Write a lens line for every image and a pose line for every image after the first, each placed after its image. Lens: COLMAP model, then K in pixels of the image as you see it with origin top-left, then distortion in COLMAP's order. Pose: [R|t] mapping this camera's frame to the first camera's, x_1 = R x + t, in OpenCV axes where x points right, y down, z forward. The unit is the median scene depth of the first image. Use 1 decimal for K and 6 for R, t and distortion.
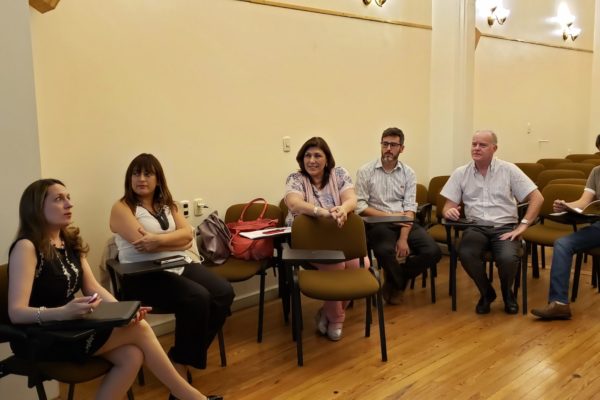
lens RADIAL K [[618.5, 0, 297.6], [0, 618.5, 198.7], [0, 0, 1]] dist [0.017473, 0.000000]
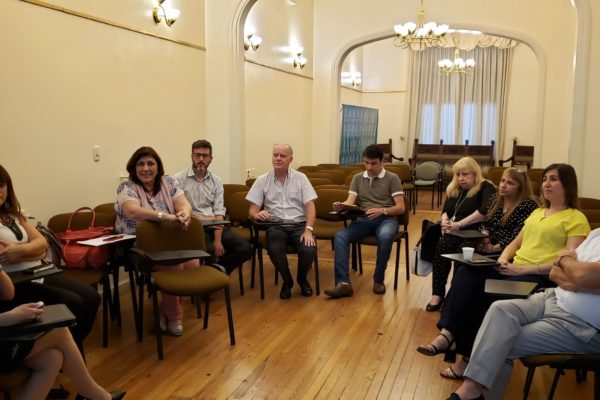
lens RADIAL K [[618.5, 0, 303.4], [0, 618.5, 208.6], [0, 0, 1]] dist [0.017473, 0.000000]
pose [[0.882224, -0.034921, 0.469534, -0.222700], [0.037735, 0.999282, 0.003418, 0.010898], [-0.469316, 0.014702, 0.882908, -0.056158]]
